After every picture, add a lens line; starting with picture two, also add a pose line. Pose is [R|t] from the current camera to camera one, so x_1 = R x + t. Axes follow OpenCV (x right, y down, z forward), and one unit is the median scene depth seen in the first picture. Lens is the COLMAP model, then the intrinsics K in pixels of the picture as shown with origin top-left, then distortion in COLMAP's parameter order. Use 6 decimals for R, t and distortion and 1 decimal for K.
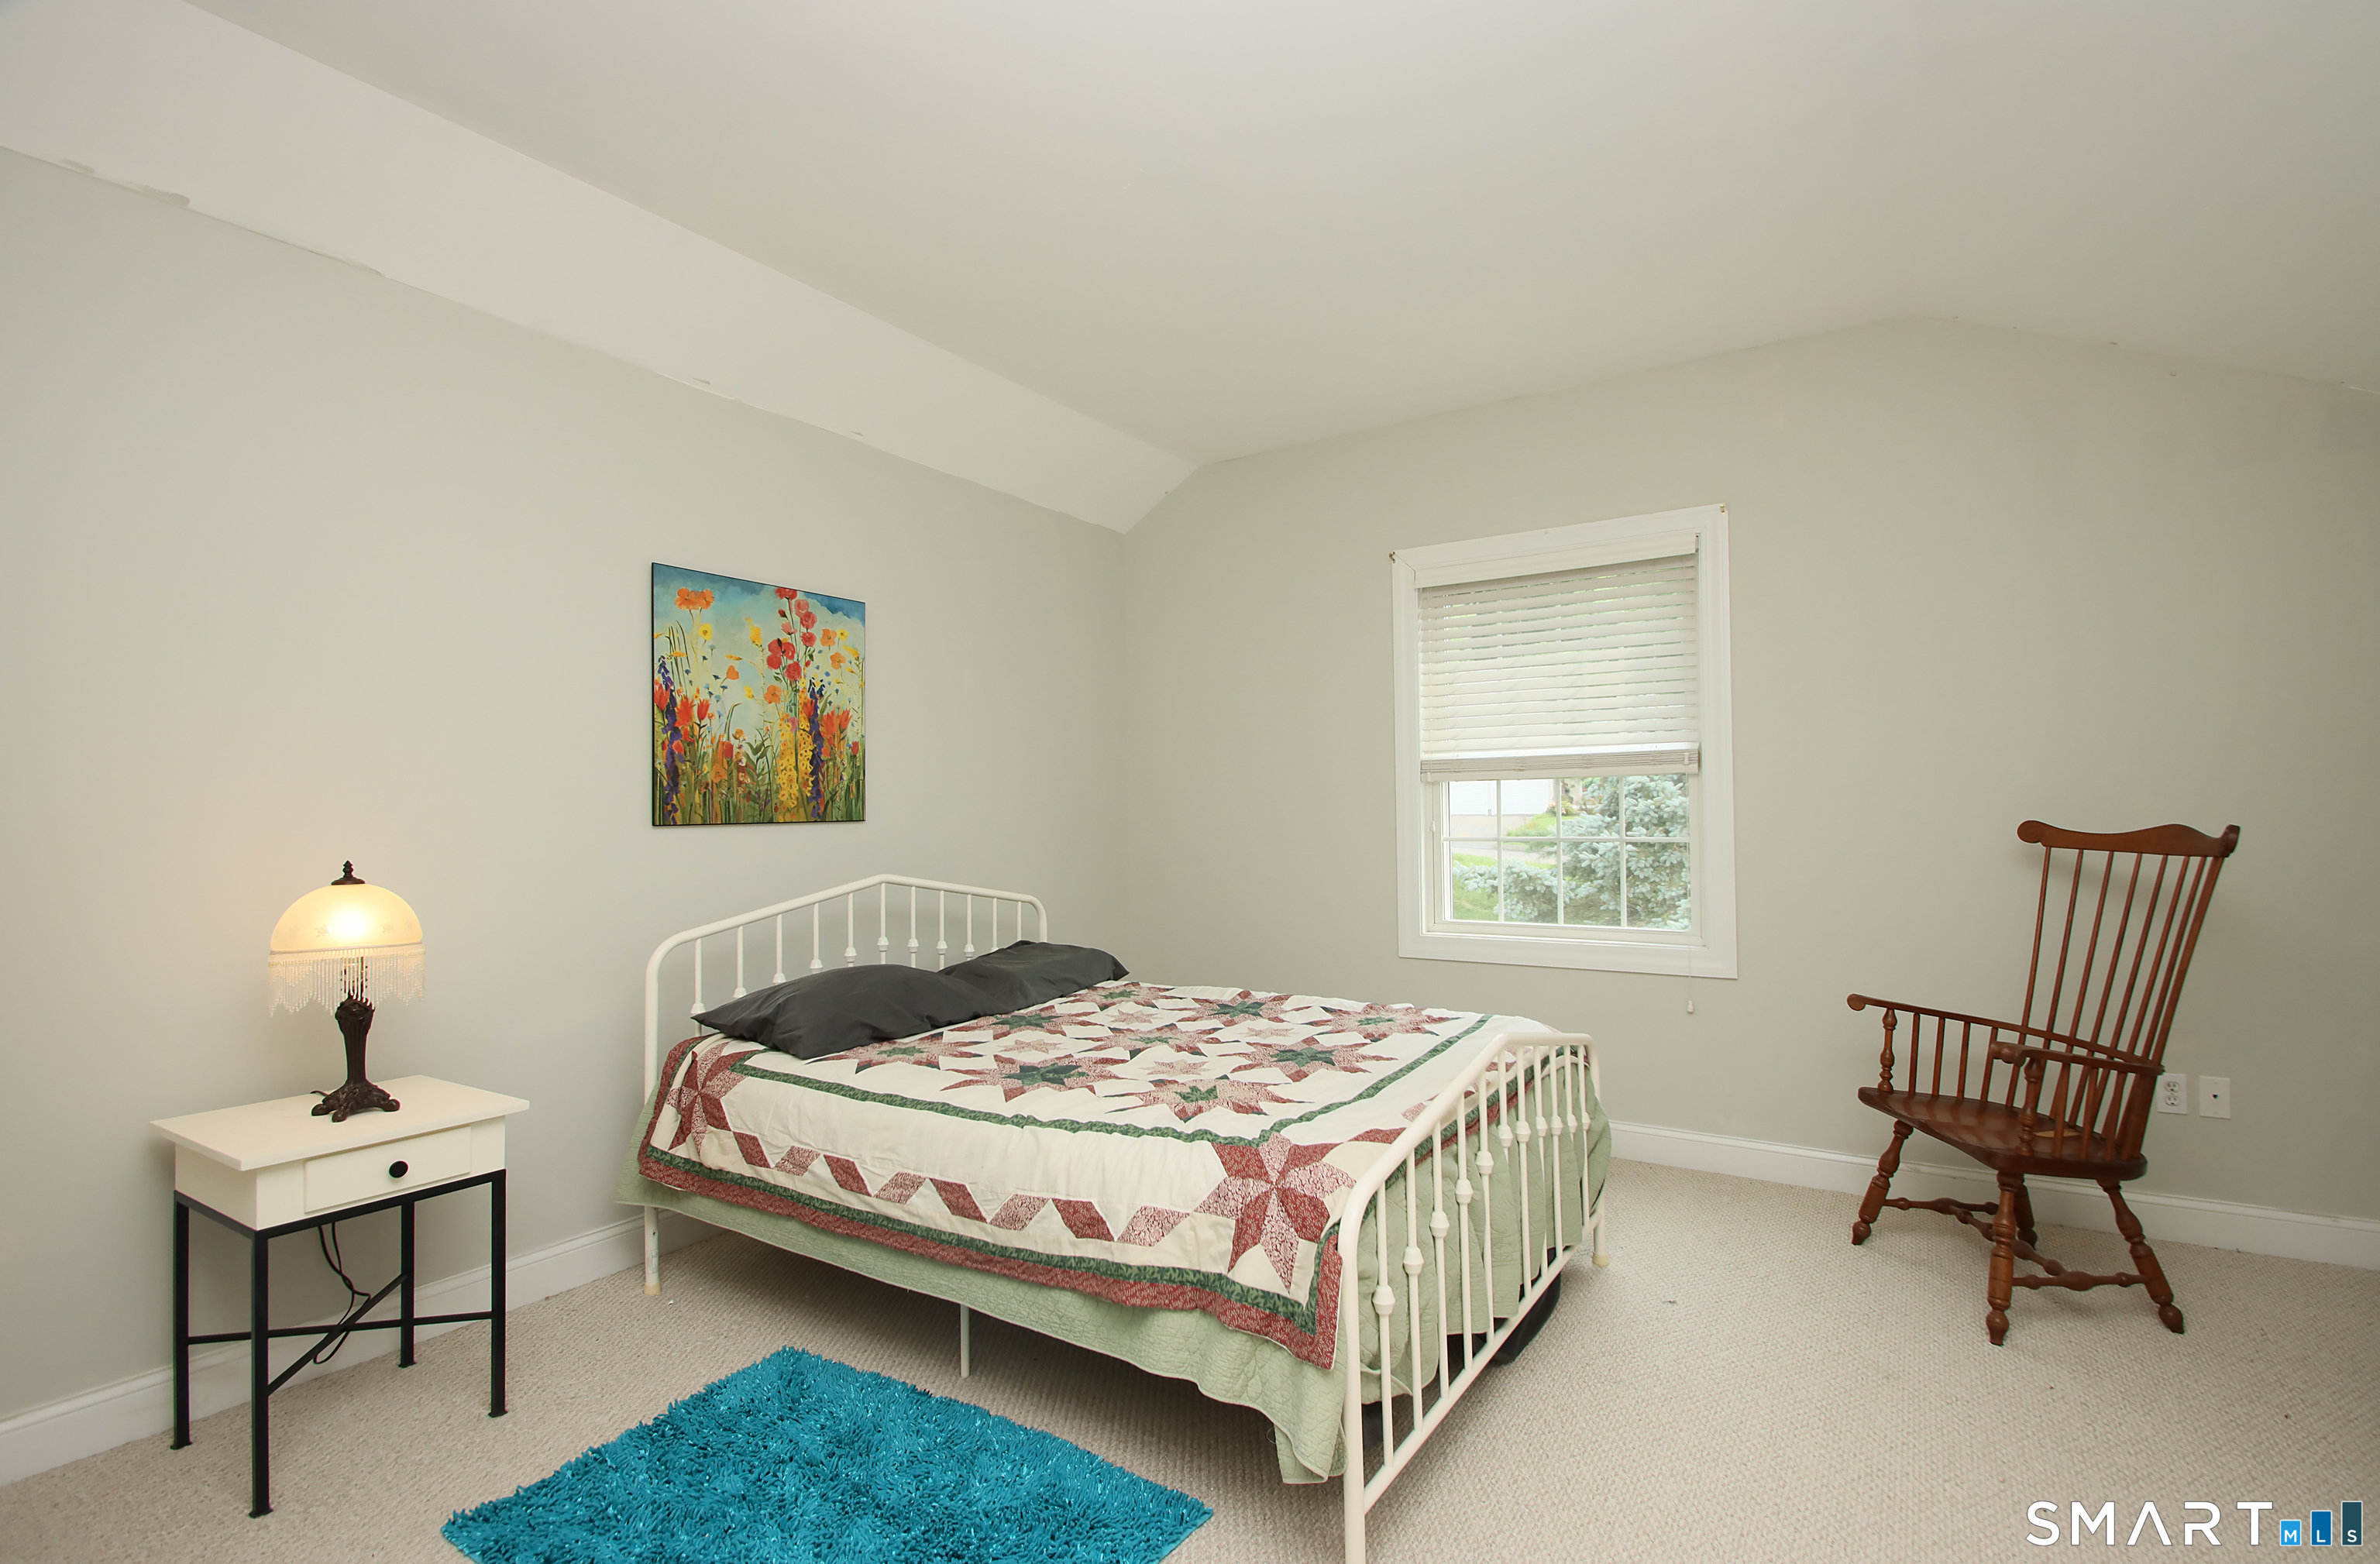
lens RADIAL K [[1110.1, 0, 1200.8], [0, 1110.1, 777.4], [0, 0, 1]] dist [0.011524, -0.014373]
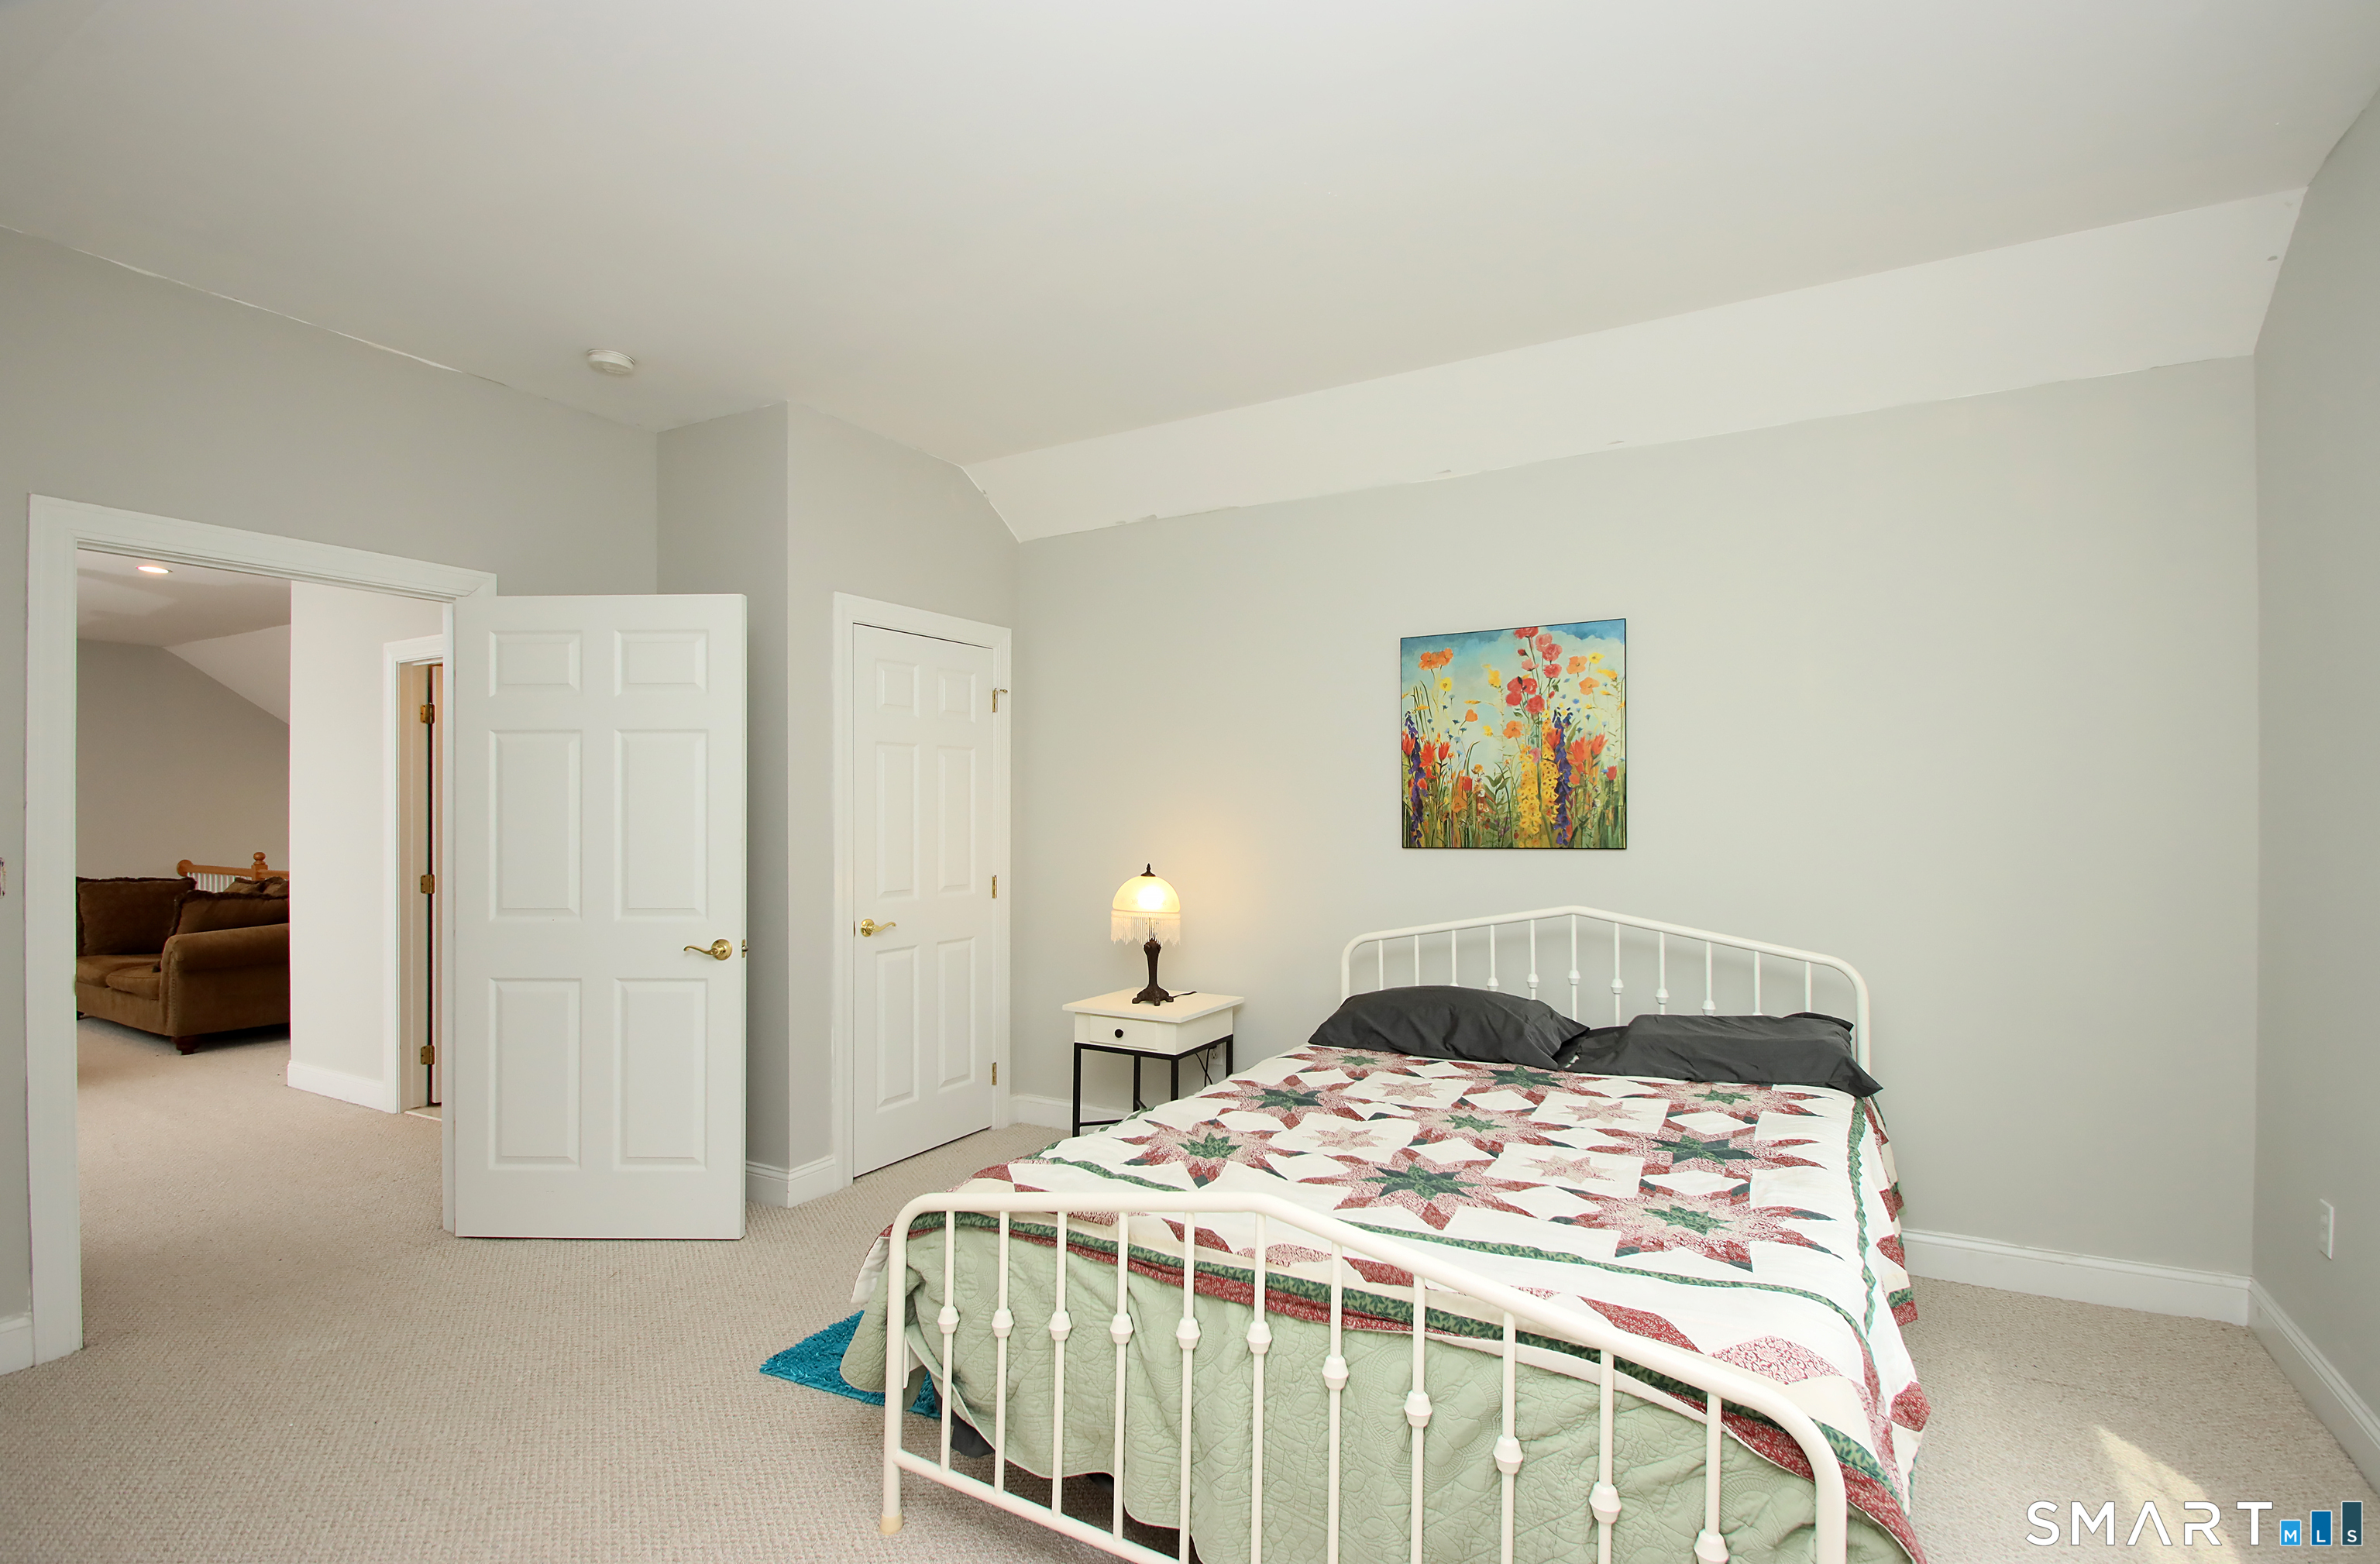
lens RADIAL K [[1110.1, 0, 1200.2], [0, 1110.1, 798.4], [0, 0, 1]] dist [0.011524, -0.014373]
pose [[0.052923, 0.001155, -0.998598, 0.681155], [0.037012, 0.999310, 0.003117, -0.022381], [0.997912, -0.037125, 0.052844, 0.638343]]
